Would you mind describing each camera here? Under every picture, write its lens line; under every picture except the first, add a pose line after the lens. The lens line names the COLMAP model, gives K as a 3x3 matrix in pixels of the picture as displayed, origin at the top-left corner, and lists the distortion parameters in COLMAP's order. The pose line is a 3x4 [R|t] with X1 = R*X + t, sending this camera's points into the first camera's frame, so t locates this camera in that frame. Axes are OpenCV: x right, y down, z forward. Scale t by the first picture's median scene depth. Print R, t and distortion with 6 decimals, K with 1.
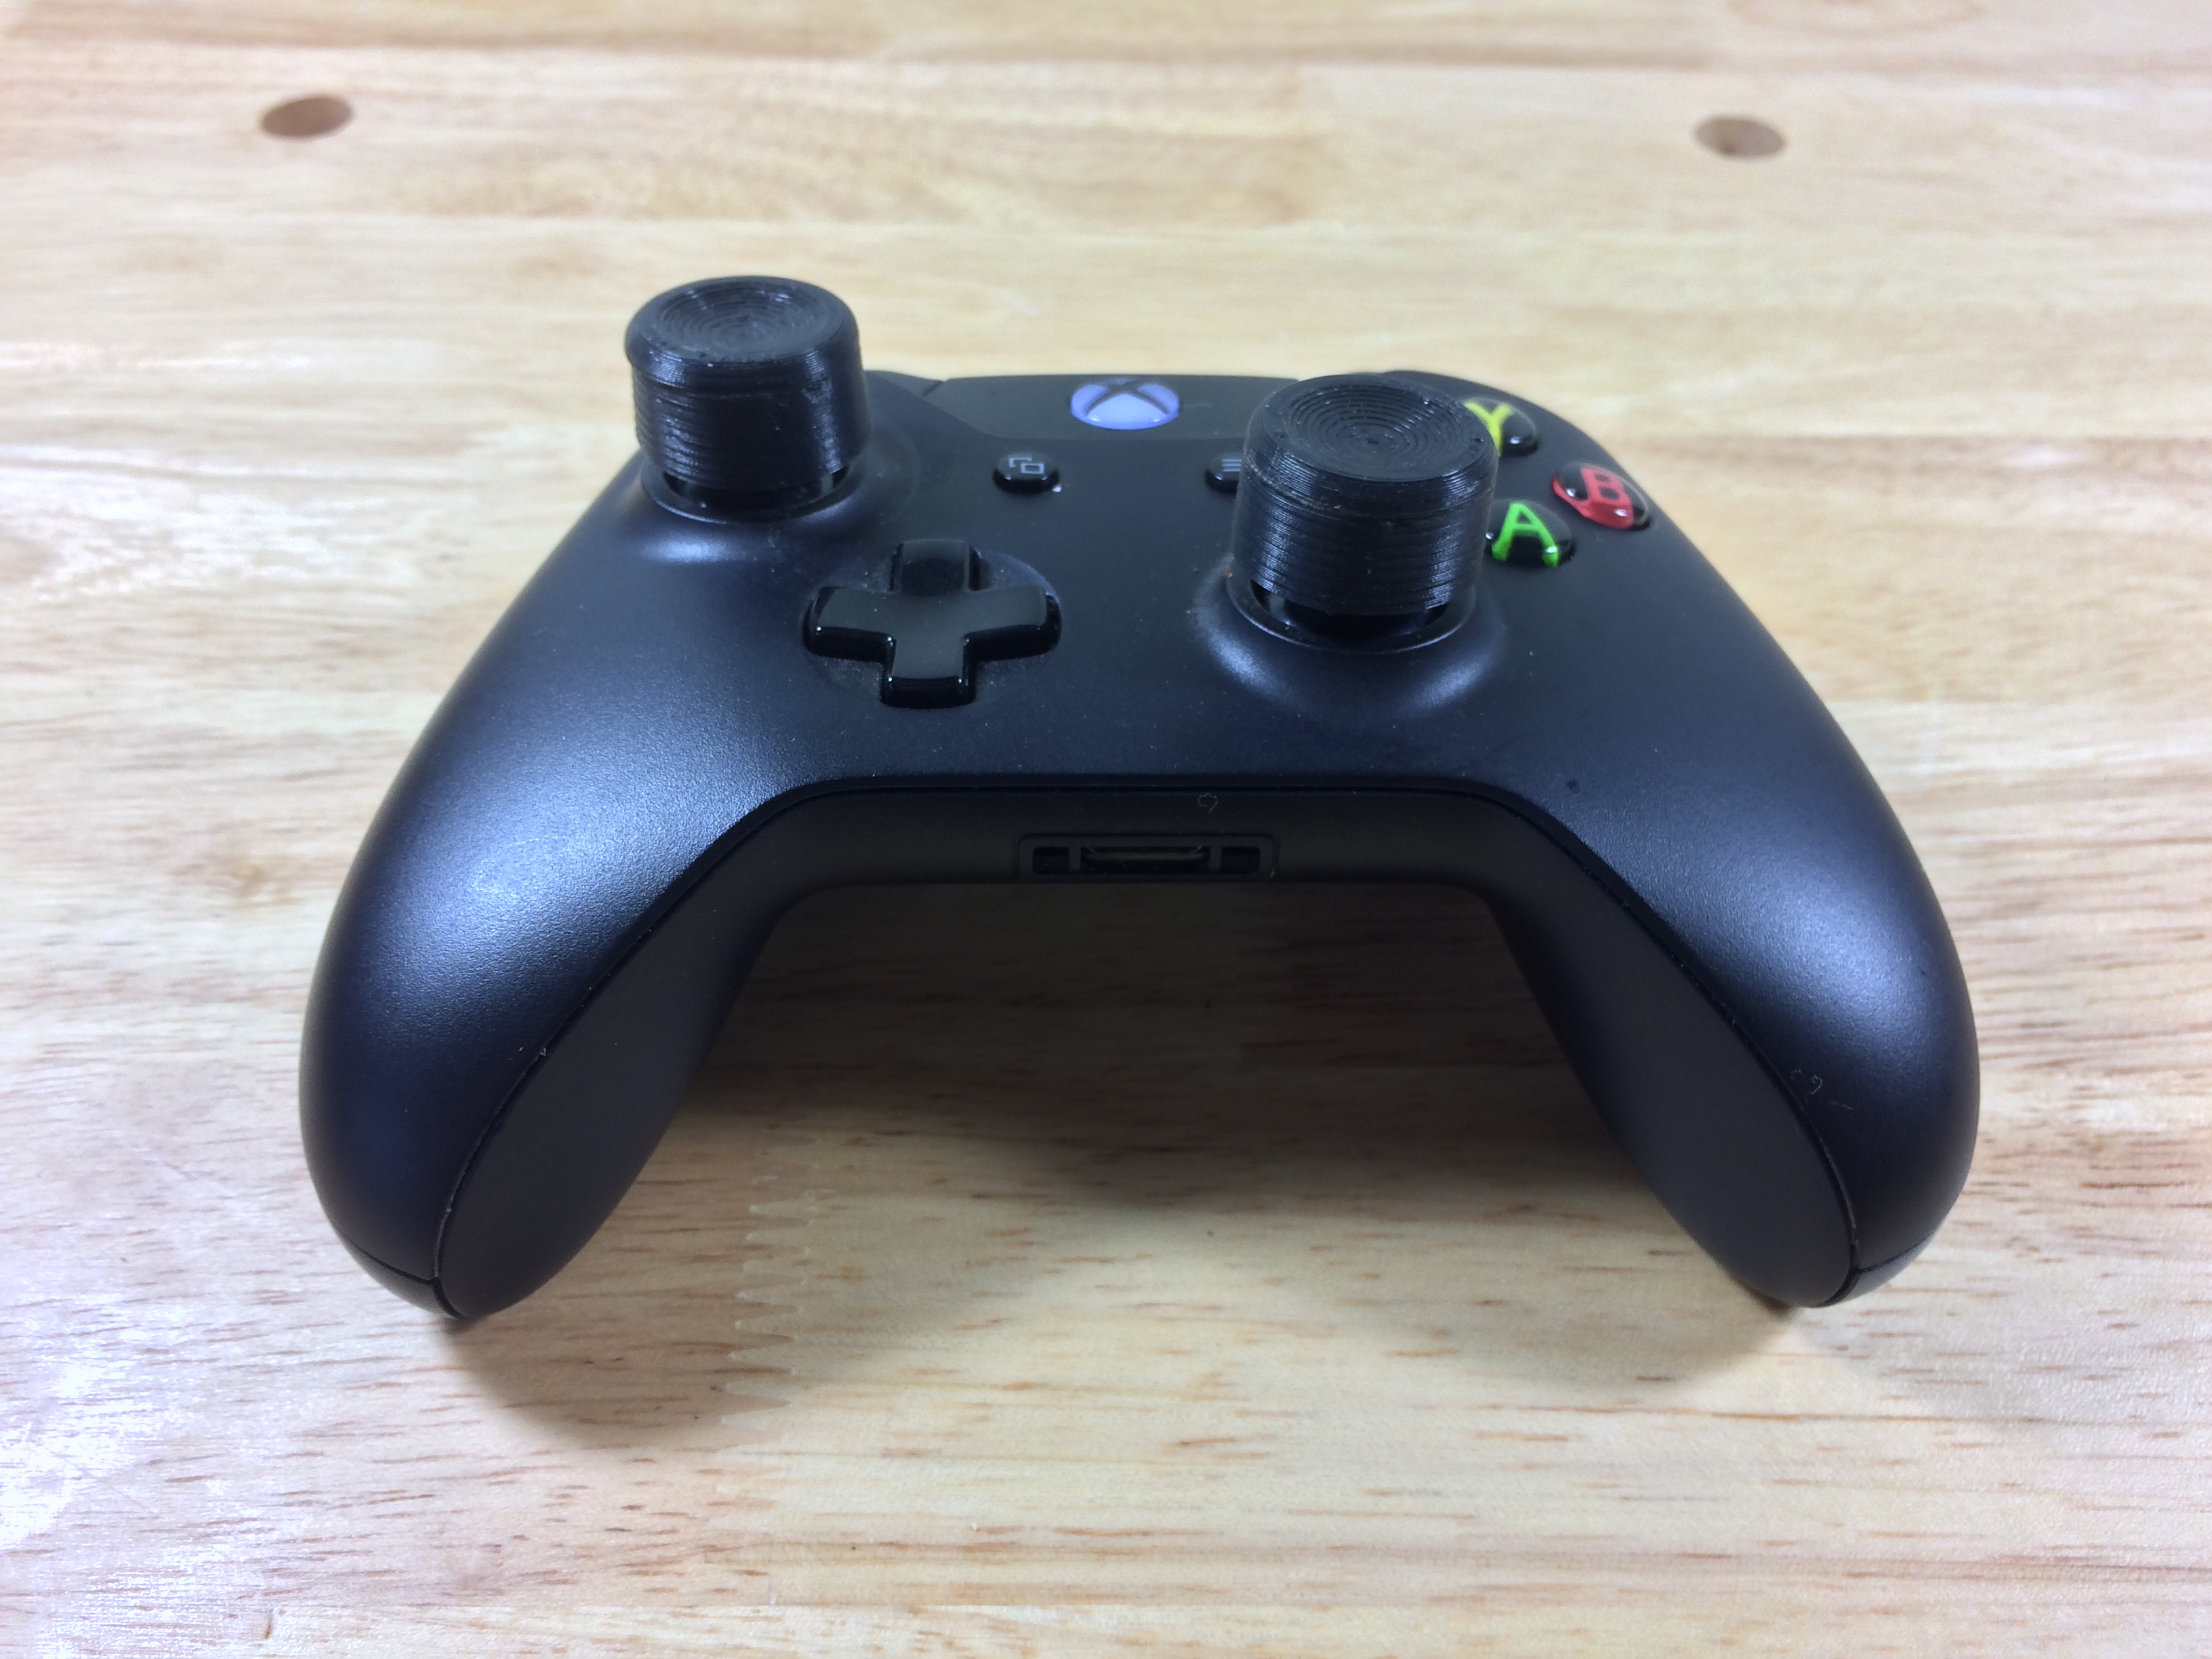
lens RADIAL K [[1956.7, 0, 1106.0], [0, 1956.7, 829.5], [0, 0, 1]] dist [0.078445, -0.146899]
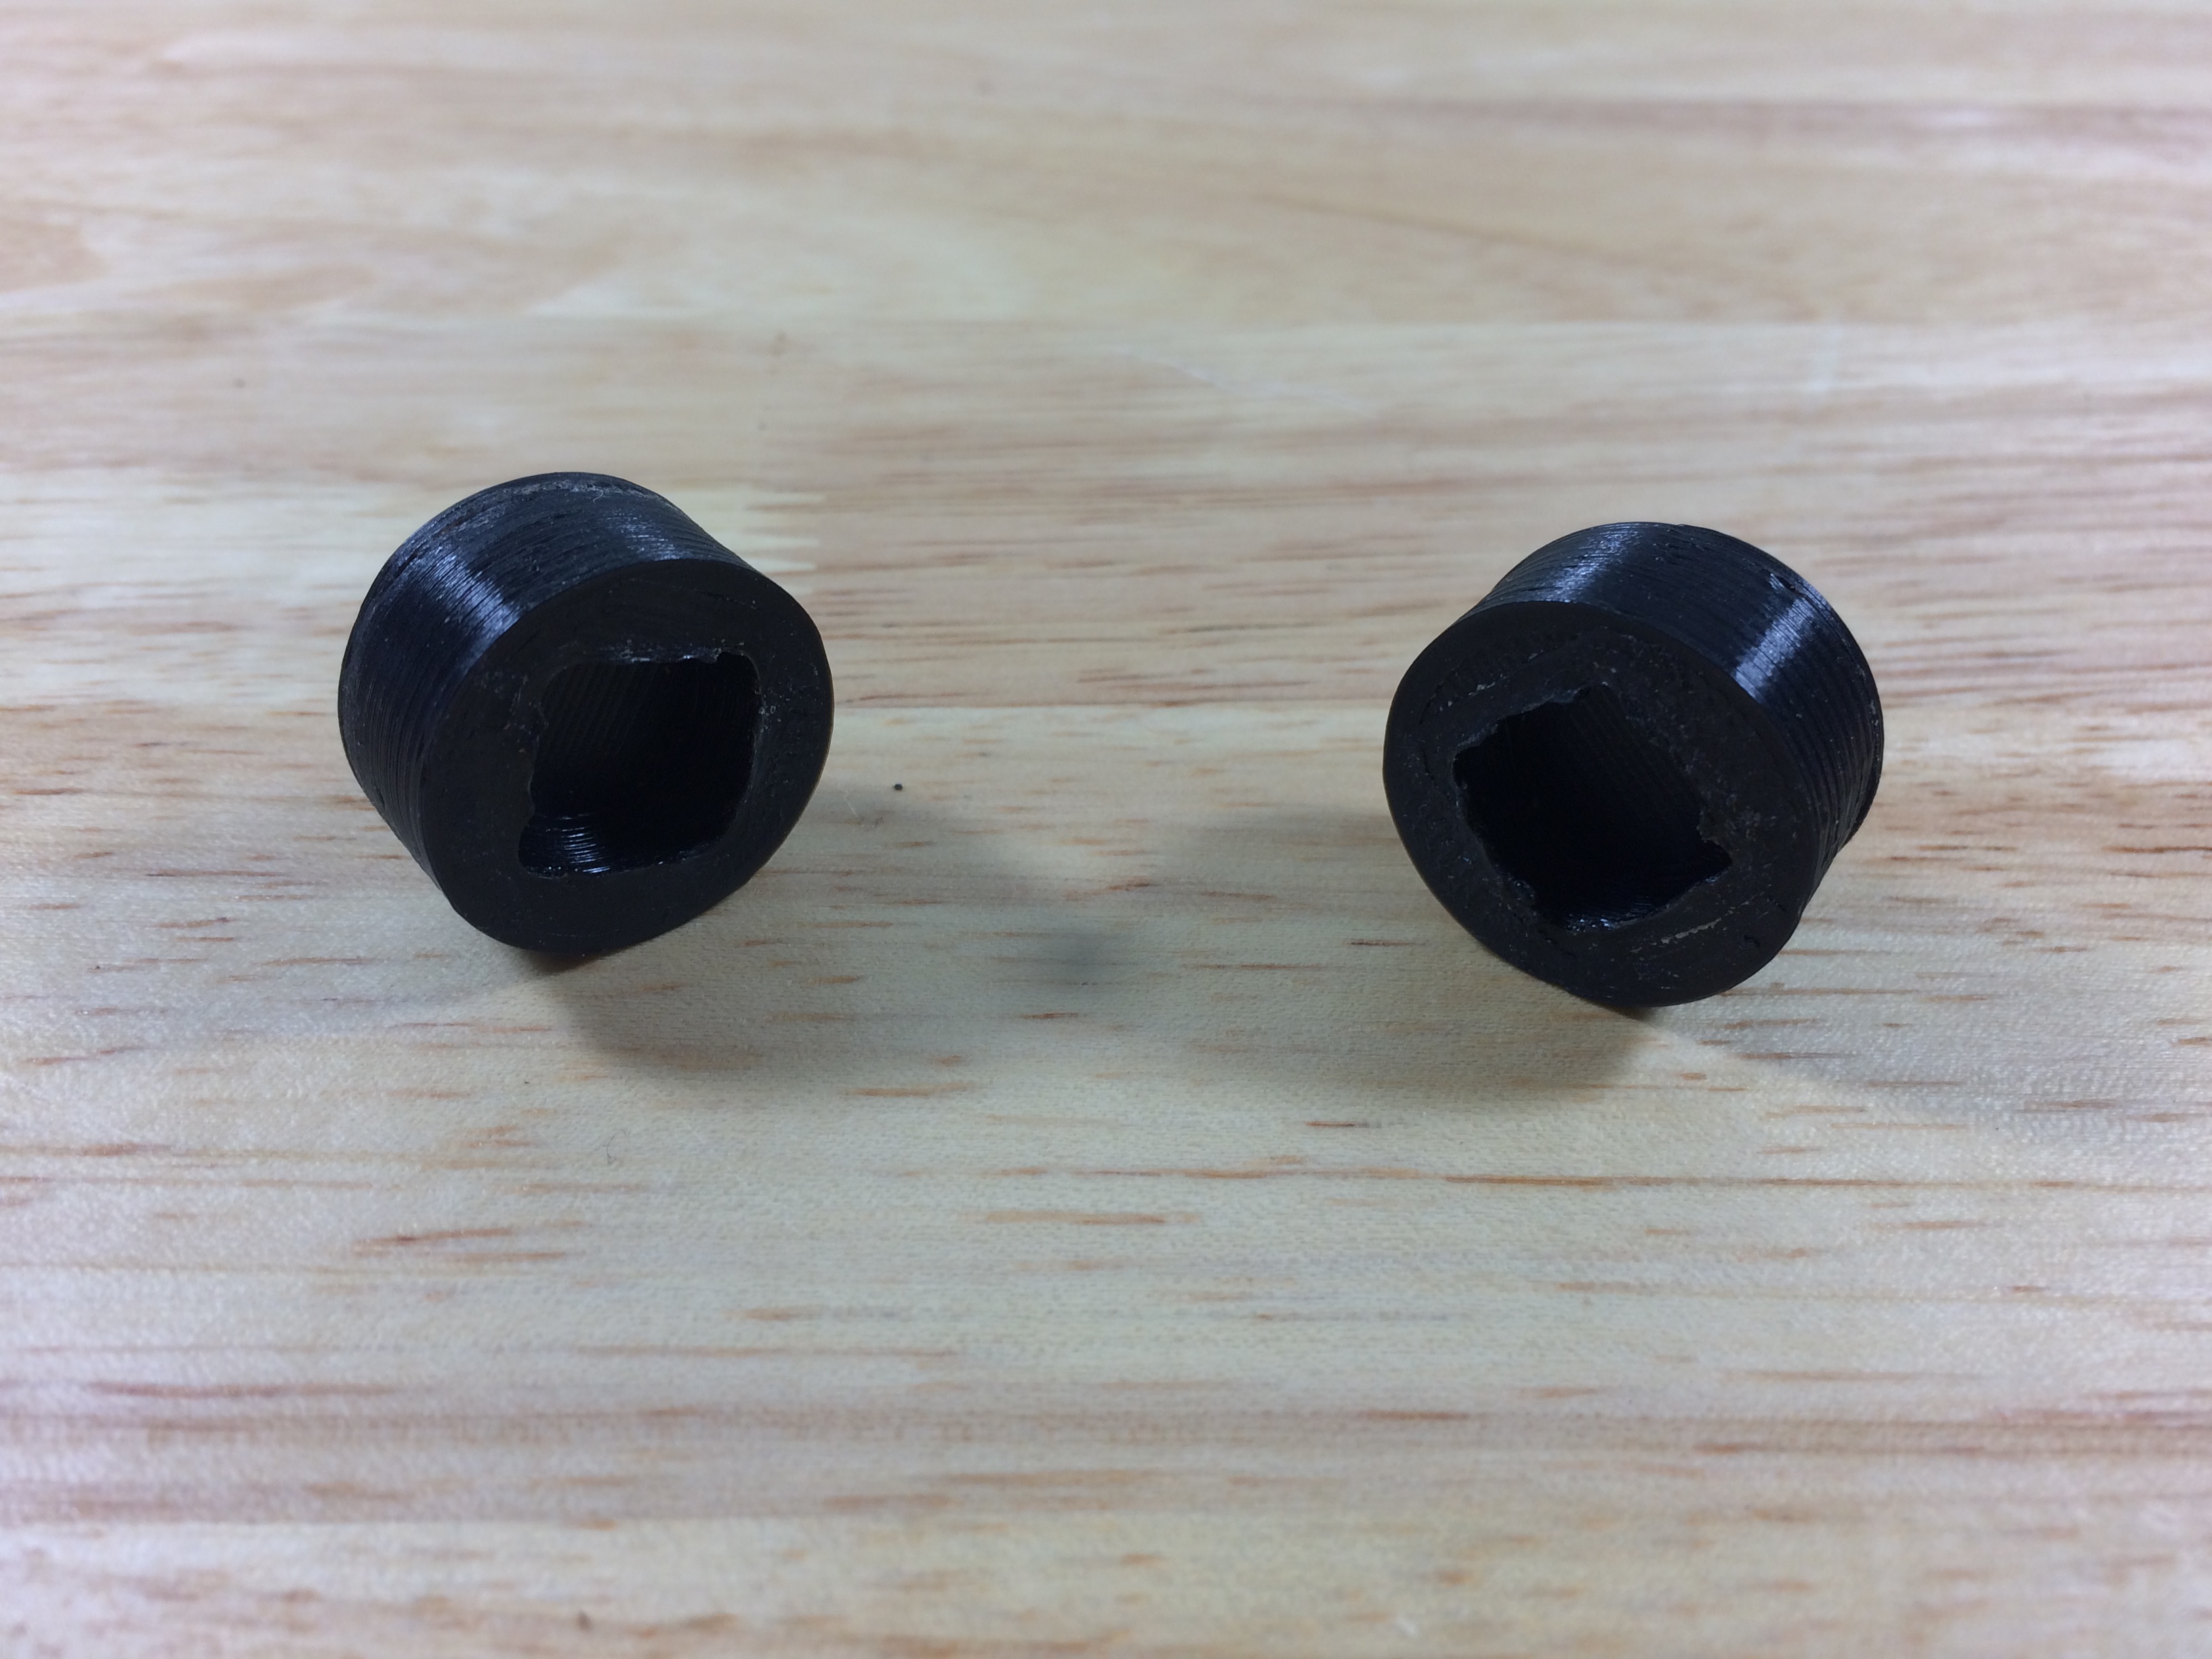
lens RADIAL K [[1975.7, 0, 1100.6], [0, 1975.7, 830.9], [0, 0, 1]] dist [0.076280, -0.164477]
pose [[0.999802, -0.009556, 0.017438, 0.188483], [0.011893, 0.990181, -0.139284, 0.251932], [-0.015936, 0.139464, 0.990099, 0.425790]]
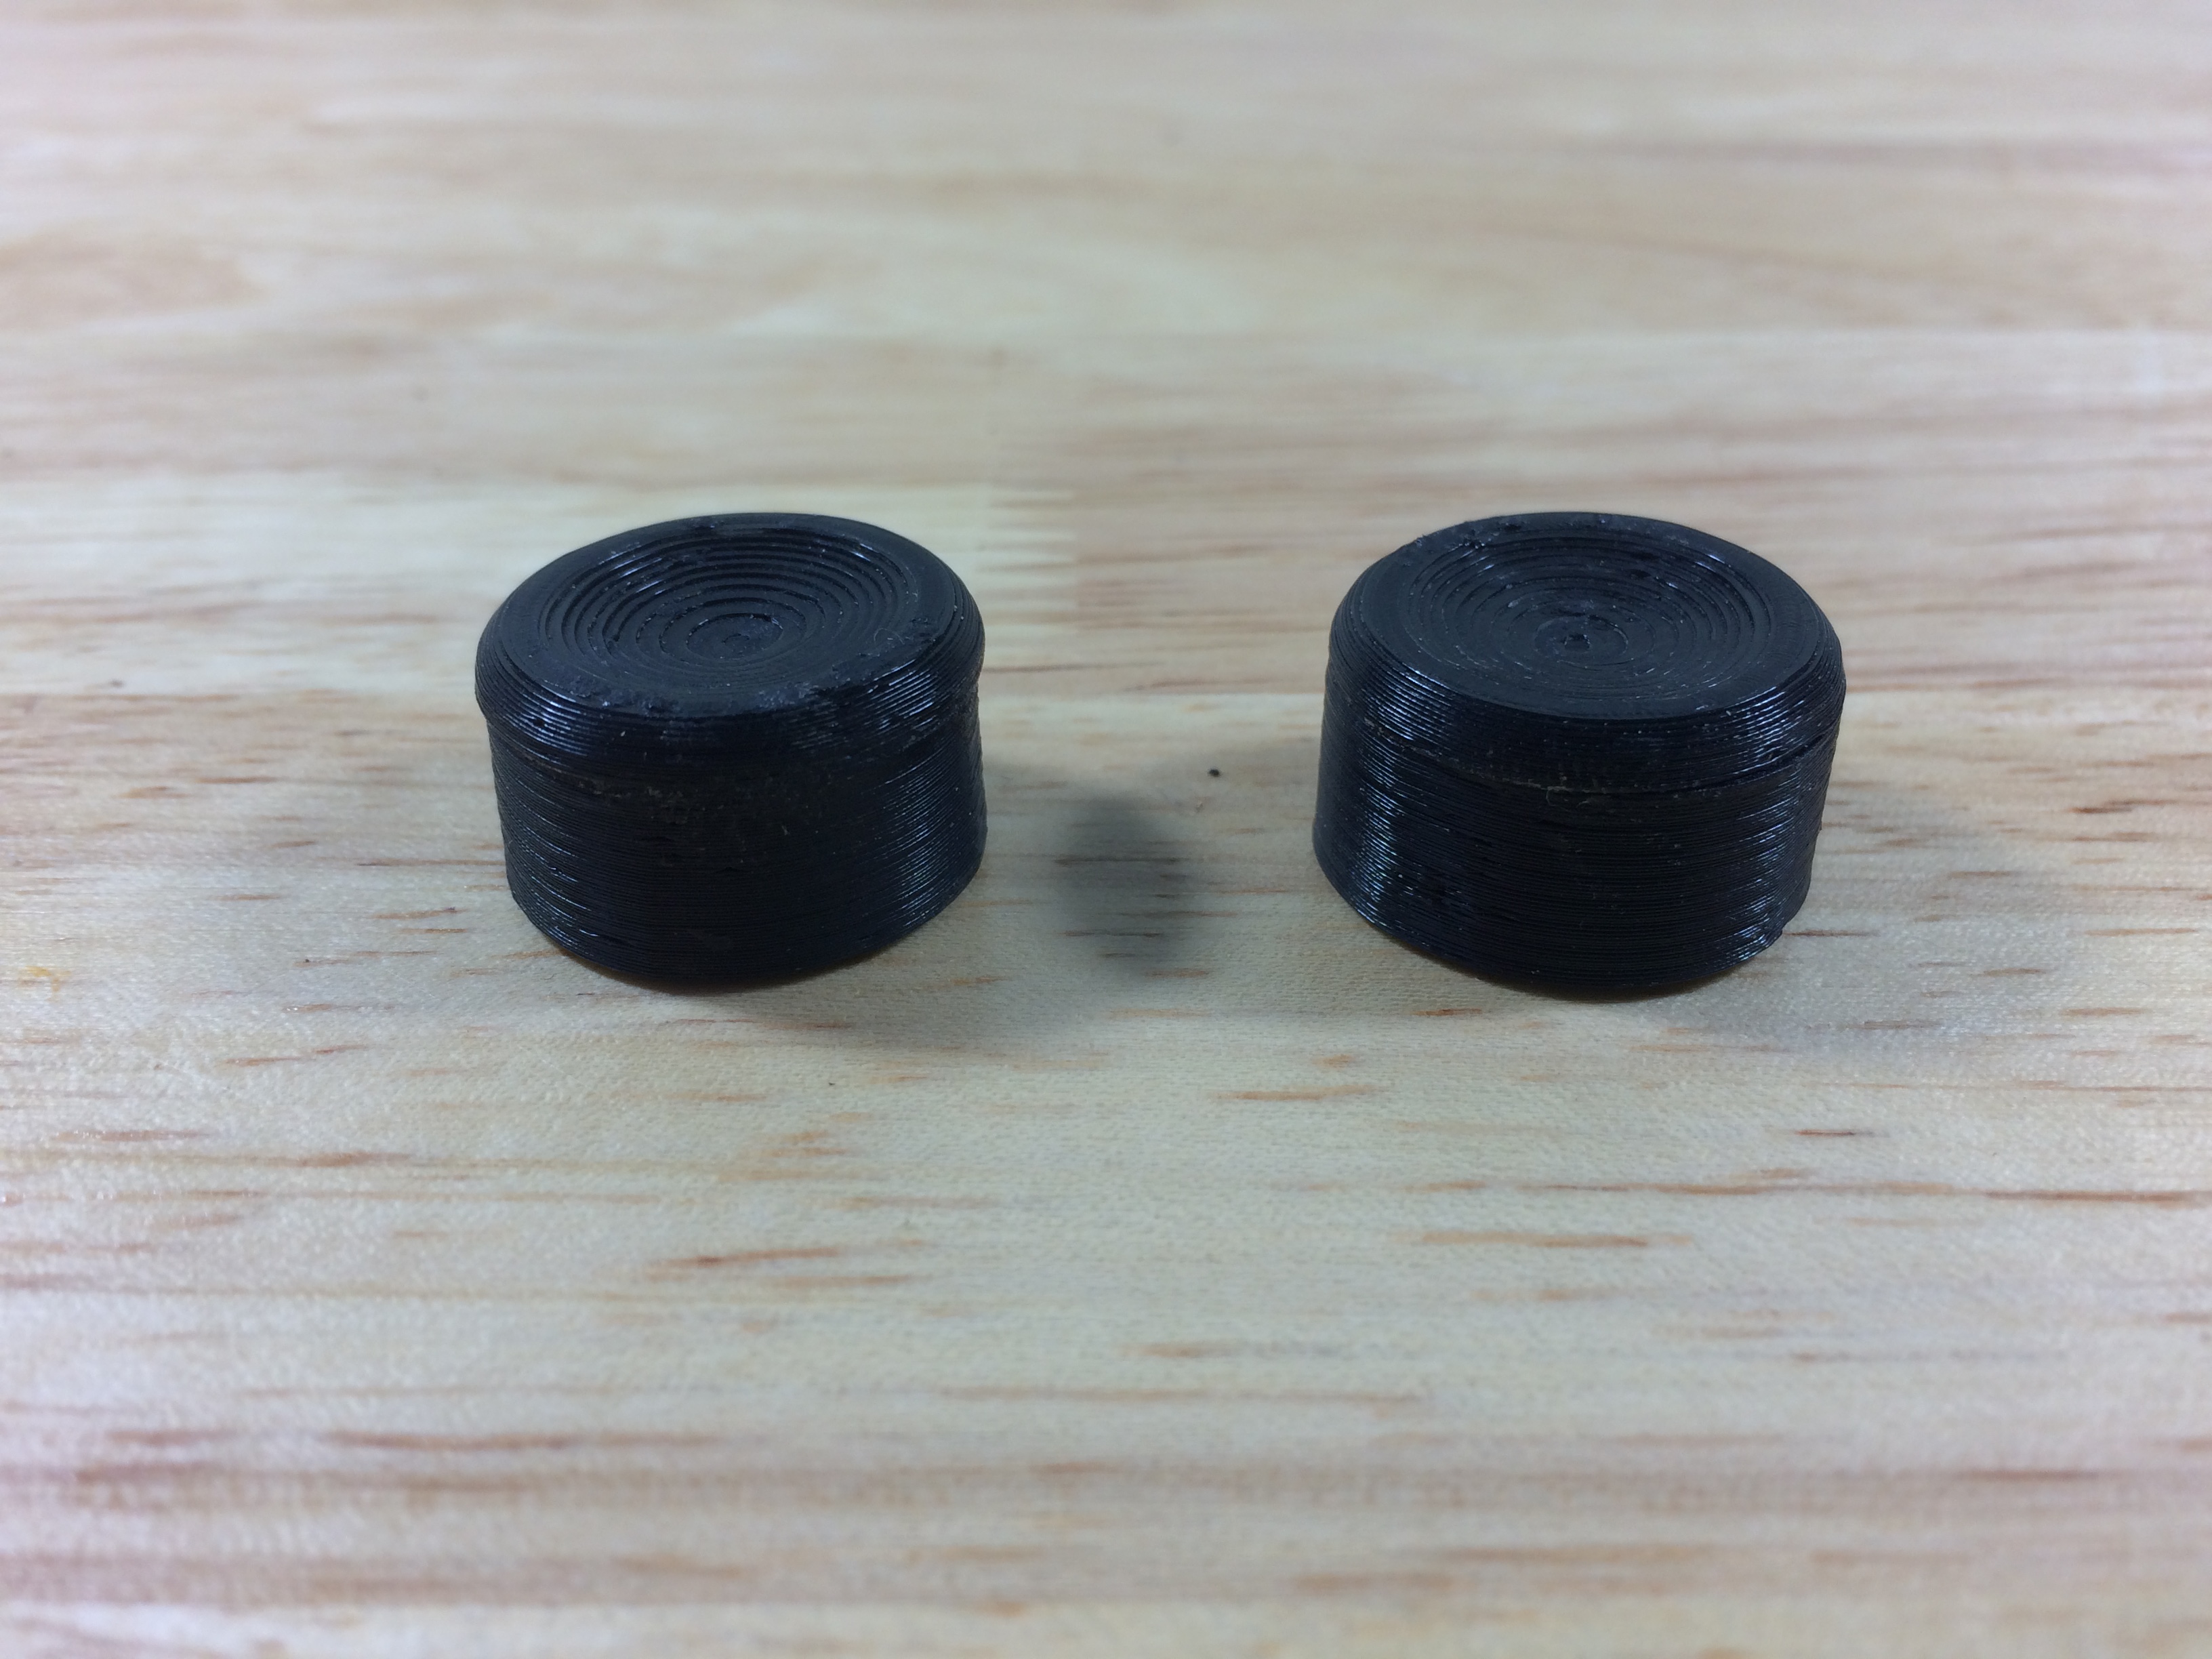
lens RADIAL K [[1992.8, 0, 1106.0], [0, 1992.8, 829.5], [0, 0, 1]] dist [0.082403, -0.195813]
pose [[0.999910, -0.013407, -0.000725, 0.110684], [0.012871, 0.972518, -0.232470, 0.288719], [0.003821, 0.232440, 0.972603, 0.516112]]
